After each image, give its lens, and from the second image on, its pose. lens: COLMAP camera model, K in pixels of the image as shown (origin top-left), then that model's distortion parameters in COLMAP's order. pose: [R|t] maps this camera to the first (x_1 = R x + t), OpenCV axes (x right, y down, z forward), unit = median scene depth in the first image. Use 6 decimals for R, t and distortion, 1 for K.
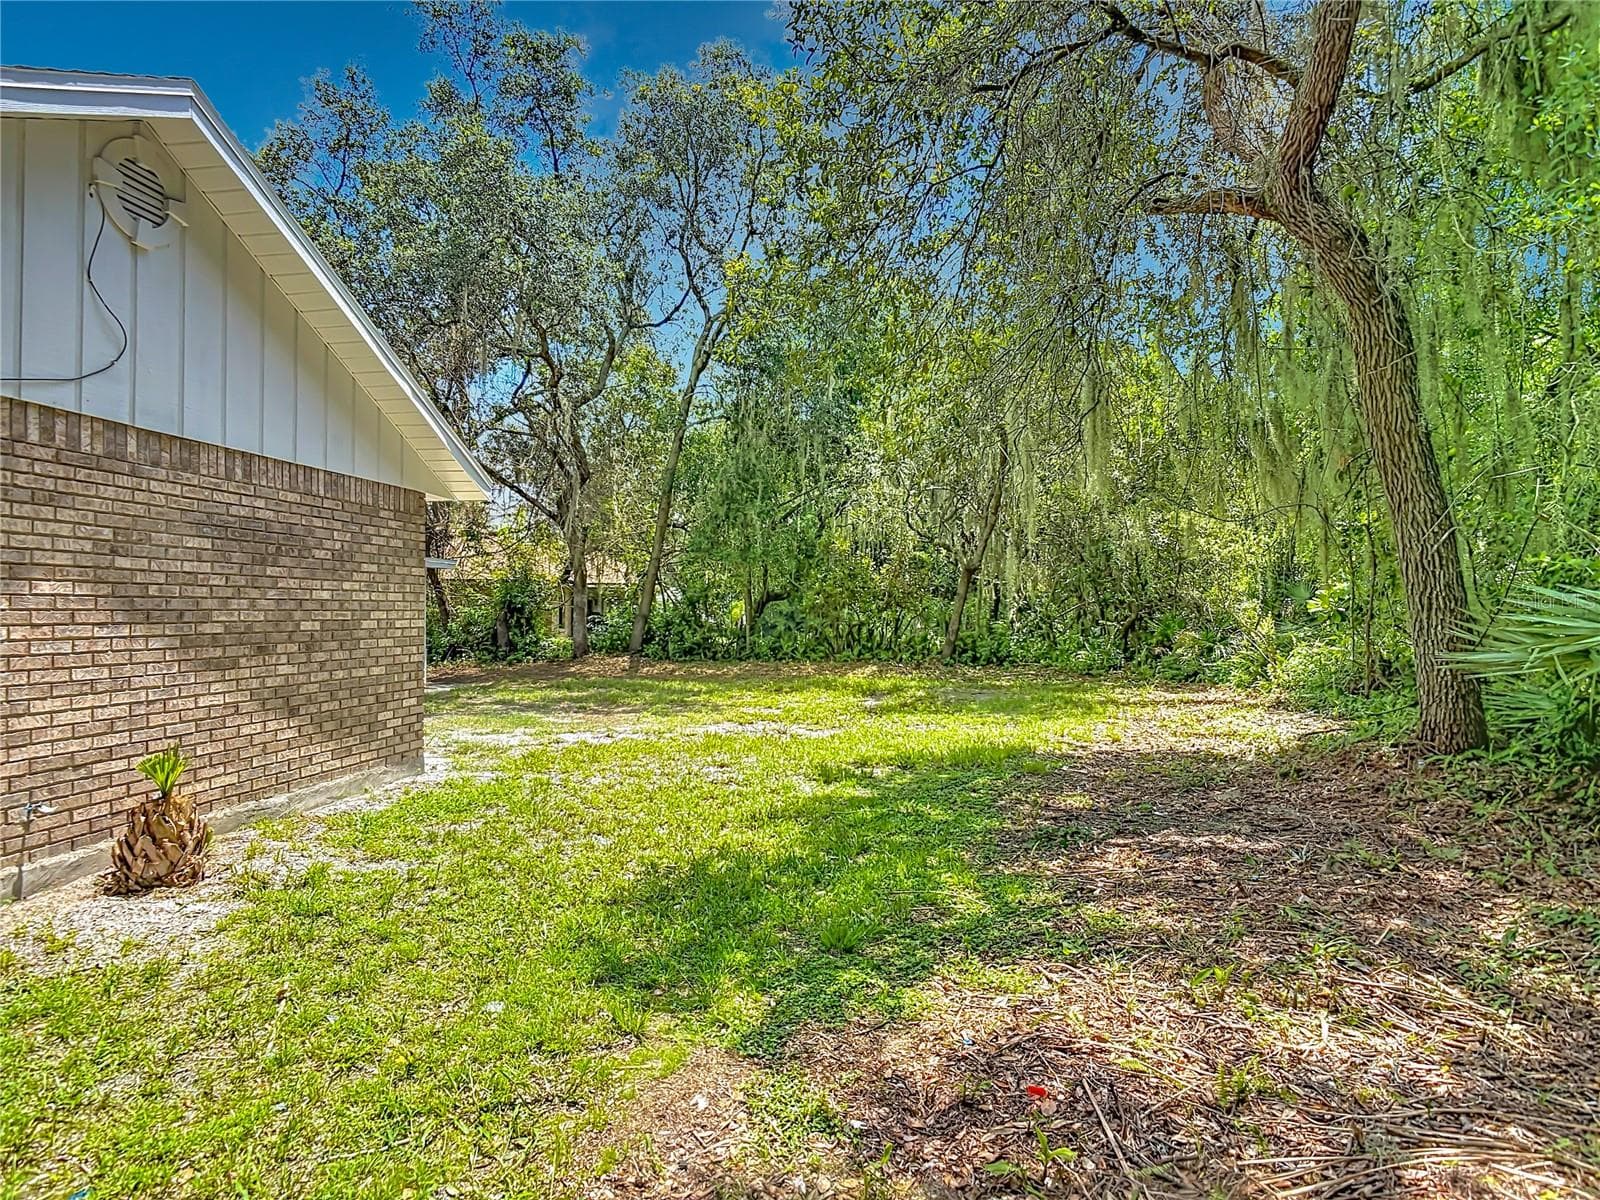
lens RADIAL K [[1213.5, 0, 796.4], [0, 1213.5, 611.5], [0, 0, 1]] dist [0.040855, -0.001277]
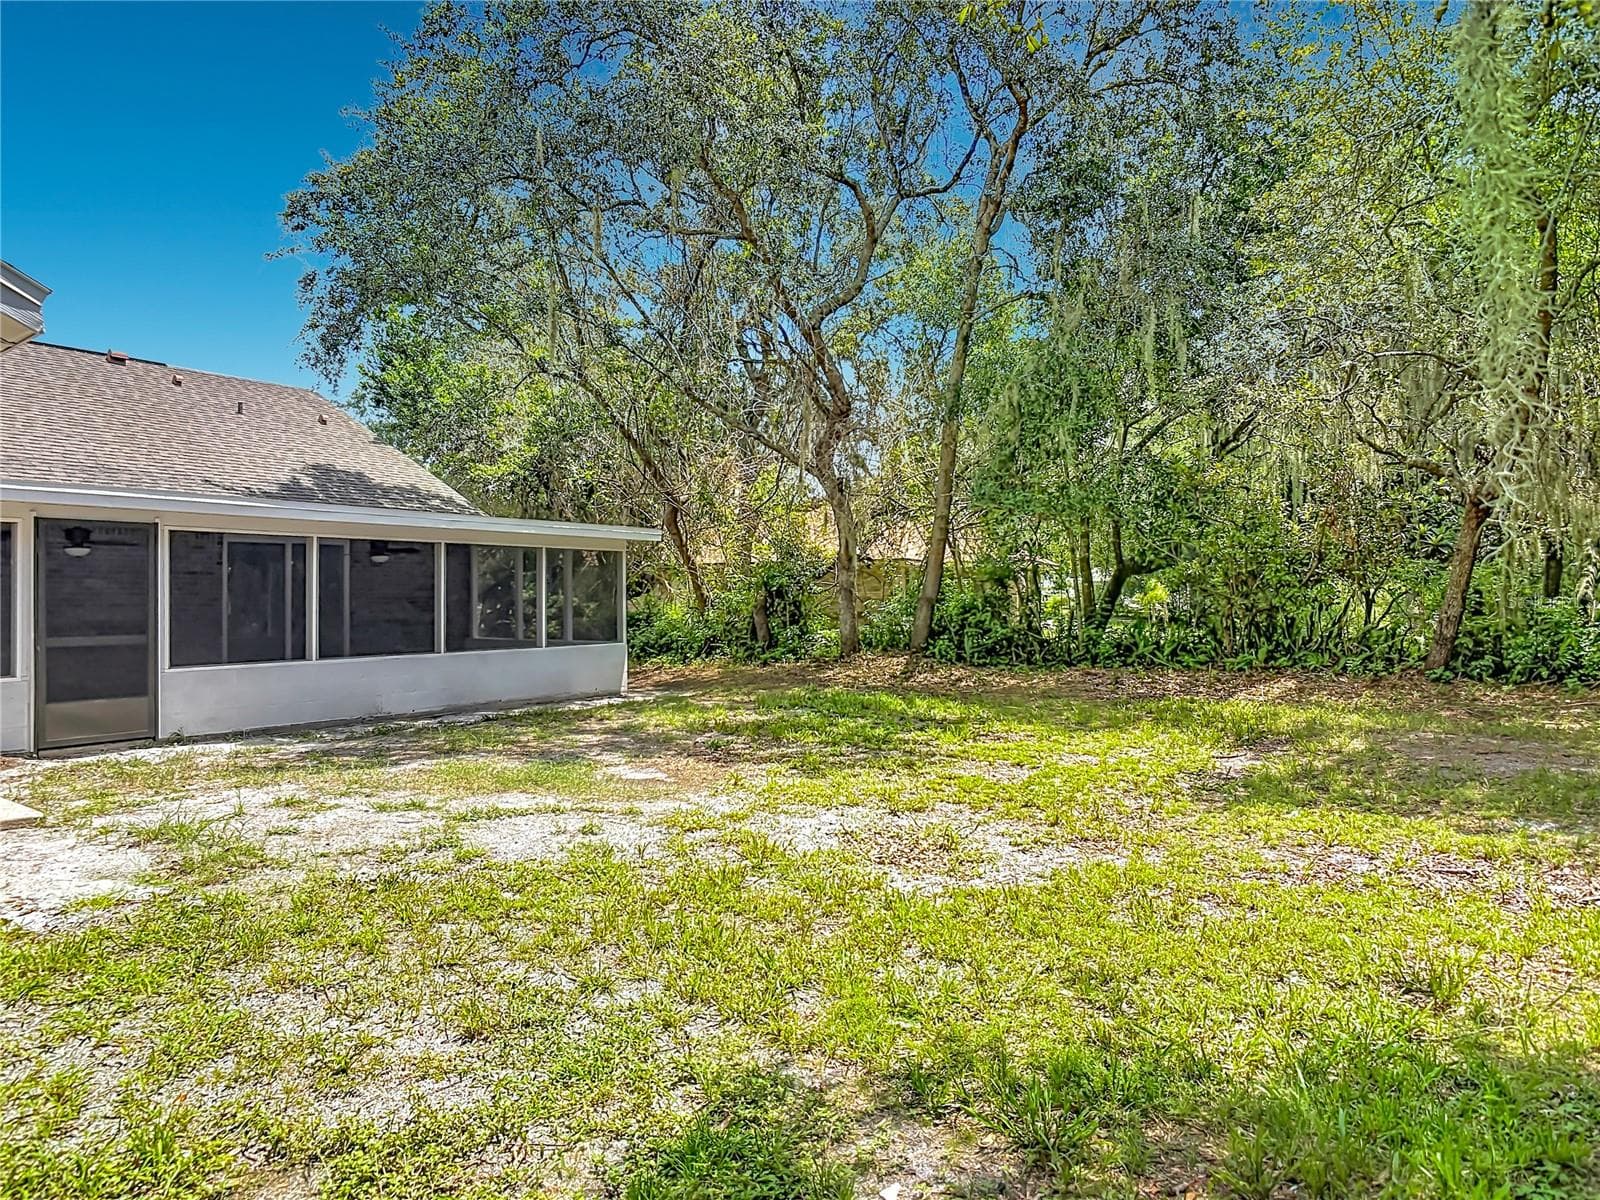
lens RADIAL K [[951.4, 0, 800.0], [0, 951.4, 600.0], [0, 0, 1]] dist [-0.031473, 0.000809]
pose [[0.864981, -0.013971, -0.501611, 0.087613], [0.014268, 0.999893, -0.003246, 0.004786], [0.501602, -0.004349, 0.865087, 0.490530]]
